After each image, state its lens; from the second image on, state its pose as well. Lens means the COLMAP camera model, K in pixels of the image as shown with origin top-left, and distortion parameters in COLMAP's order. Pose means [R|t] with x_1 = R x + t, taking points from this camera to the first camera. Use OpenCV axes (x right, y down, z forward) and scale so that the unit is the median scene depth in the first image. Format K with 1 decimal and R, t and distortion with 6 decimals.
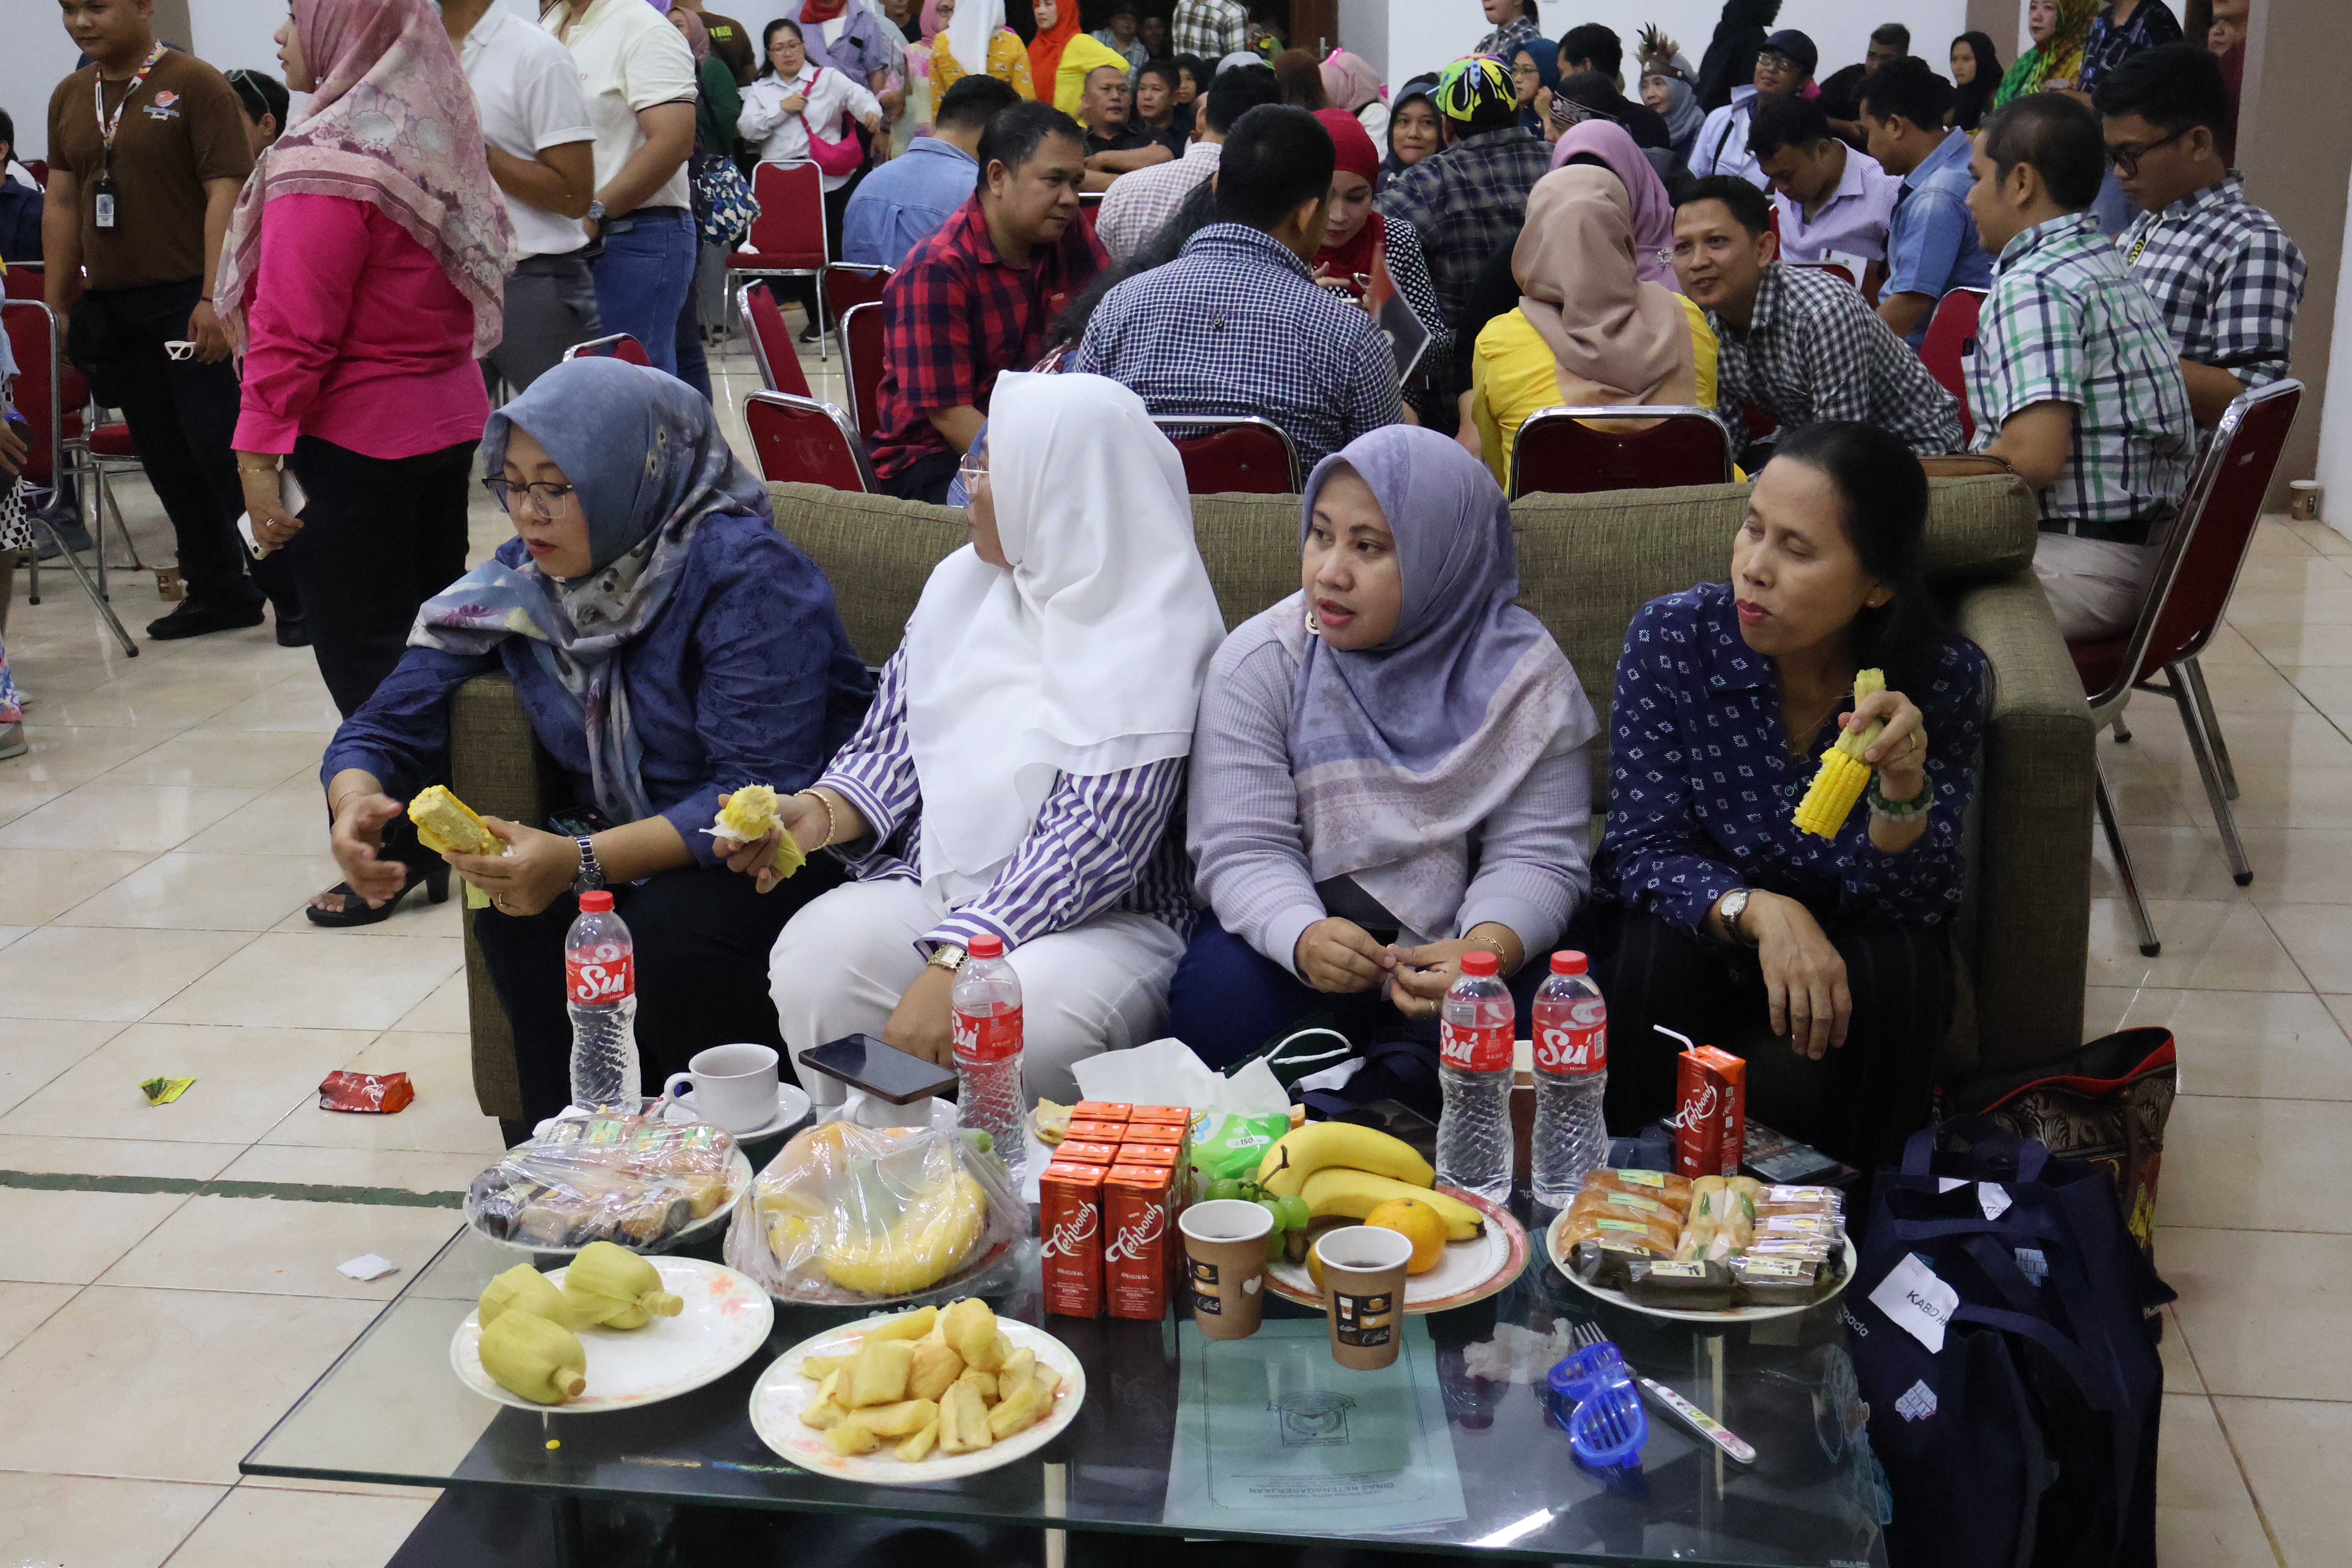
lens RADIAL K [[2552.1, 0, 1169.8], [0, 2552.1, 783.3], [0, 0, 1]] dist [0.010922, 0.000000]
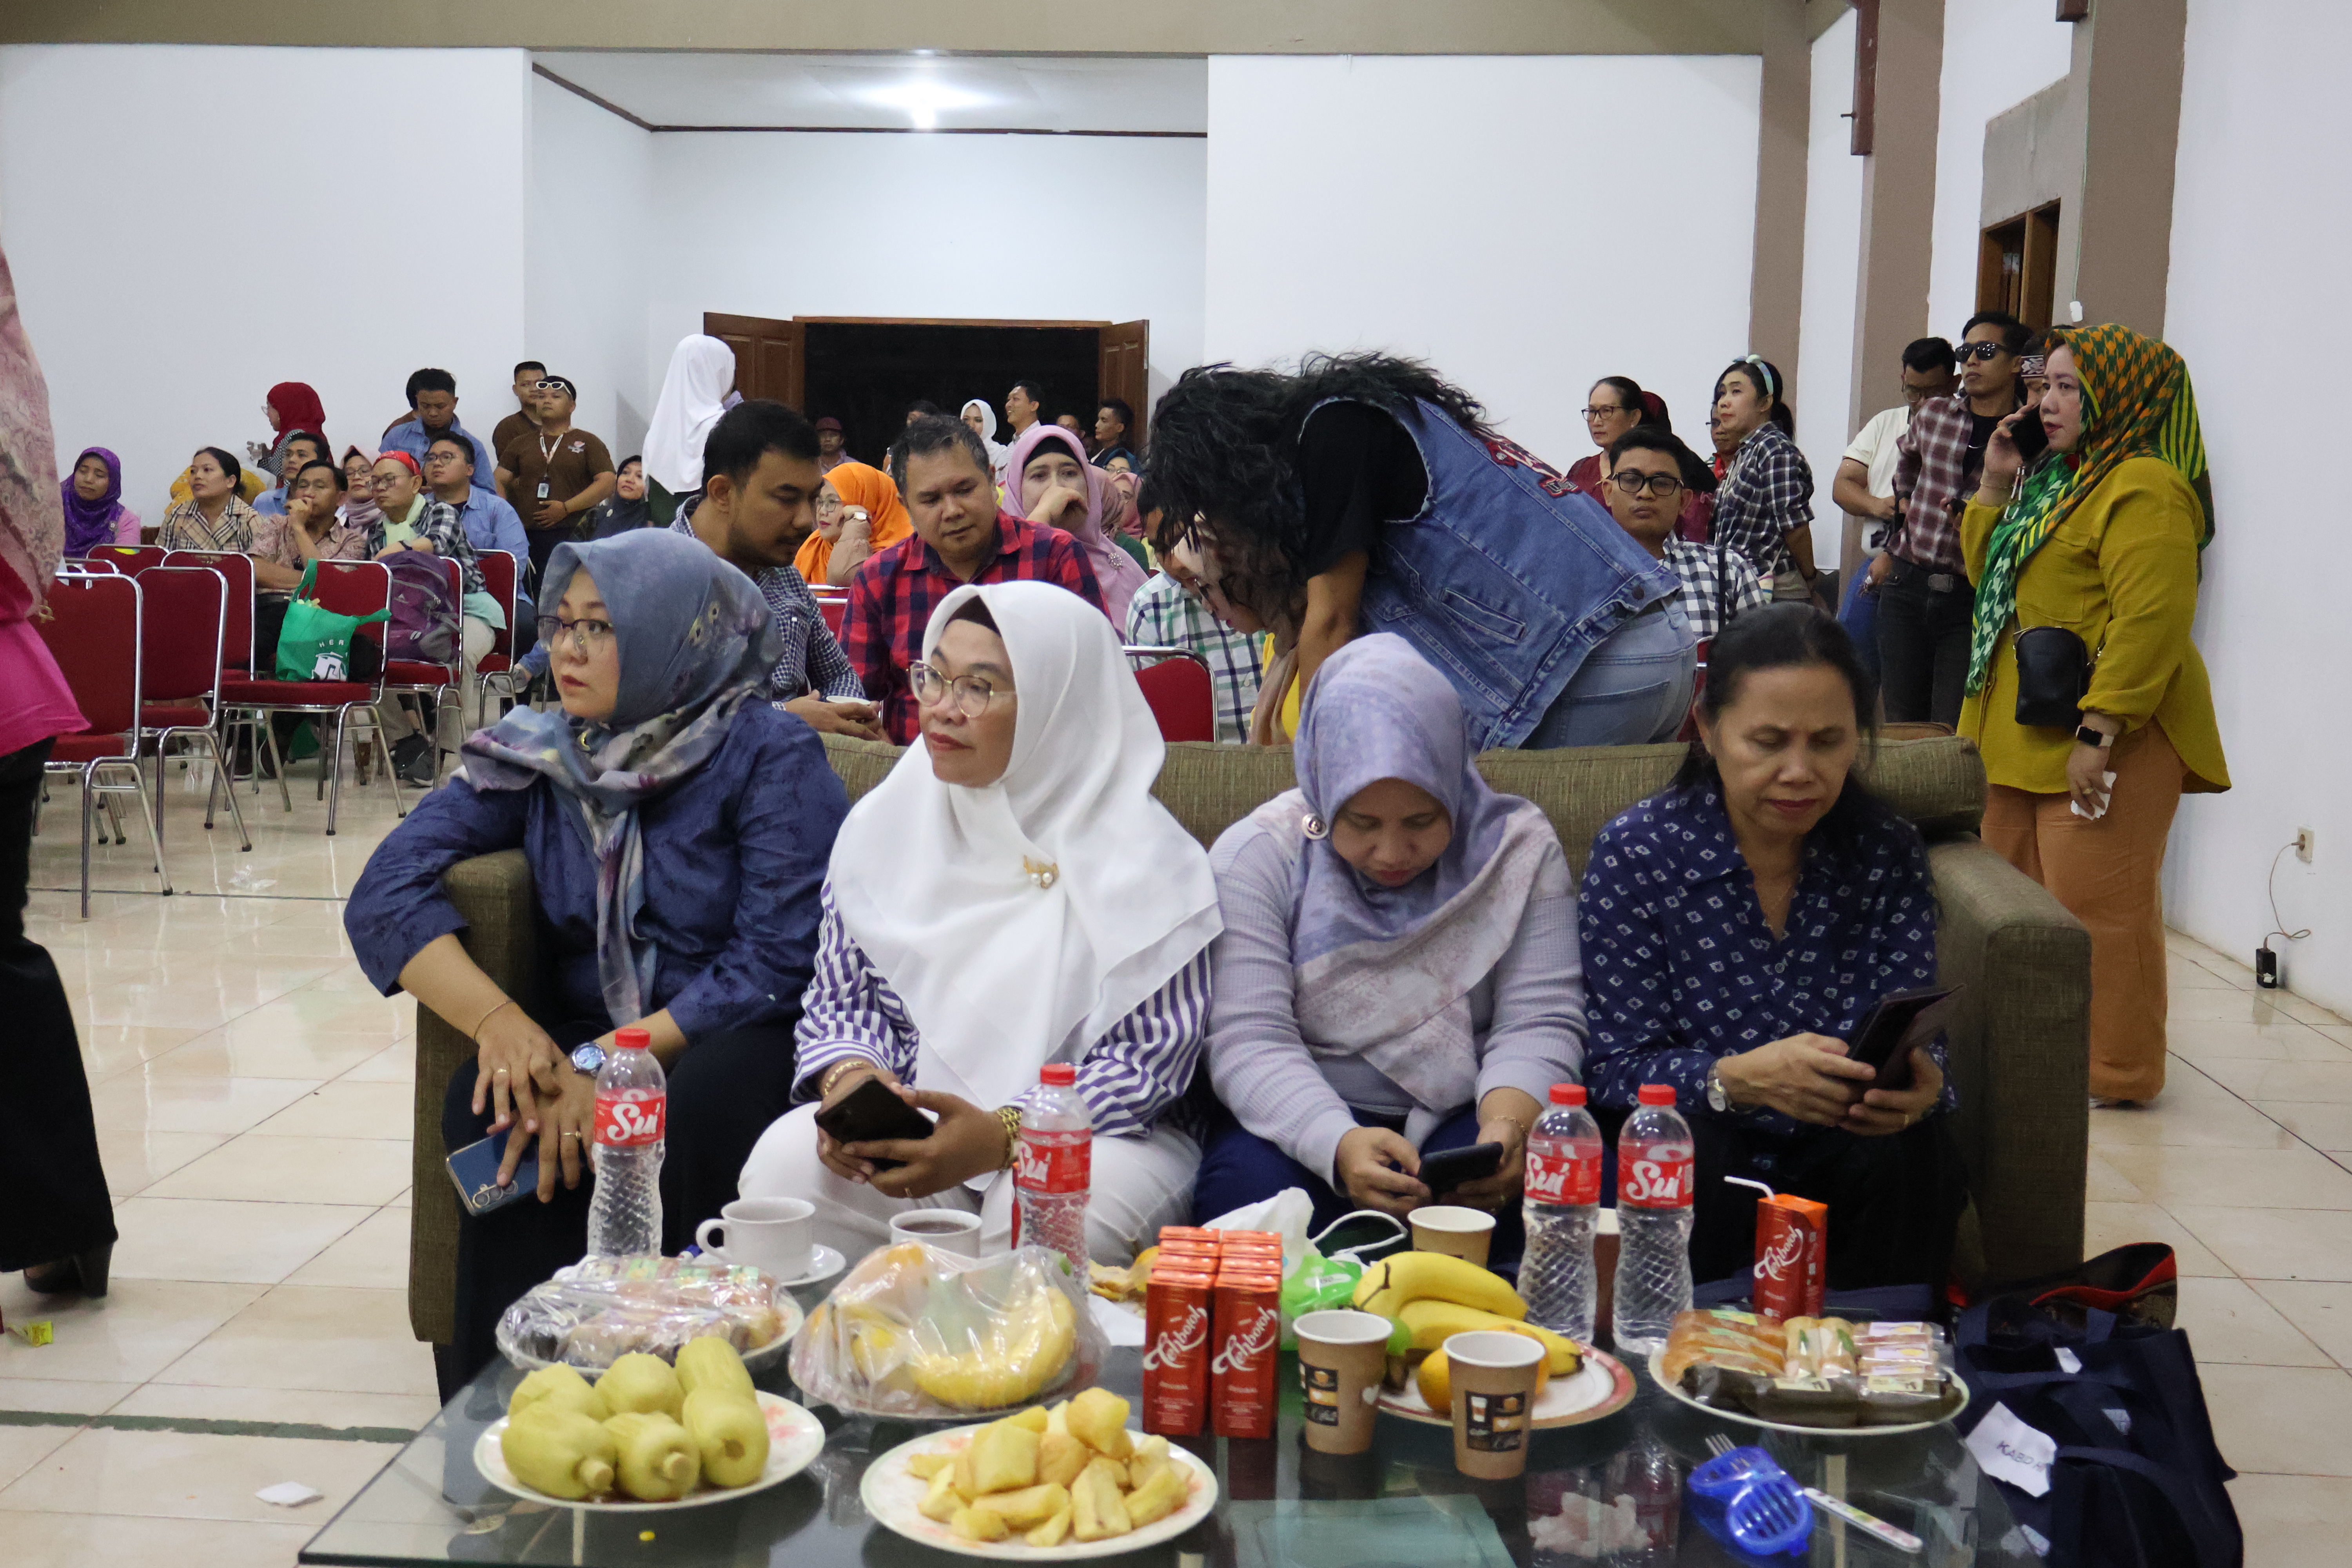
lens RADIAL K [[2552.1, 0, 1180.7], [0, 2552.1, 792.5], [0, 0, 1]] dist [0.010922, 0.000000]
pose [[0.994844, 0.035739, 0.094906, -0.129208], [-0.019159, 0.985227, -0.170178, 0.129938], [-0.099586, 0.167482, 0.980833, 0.027453]]
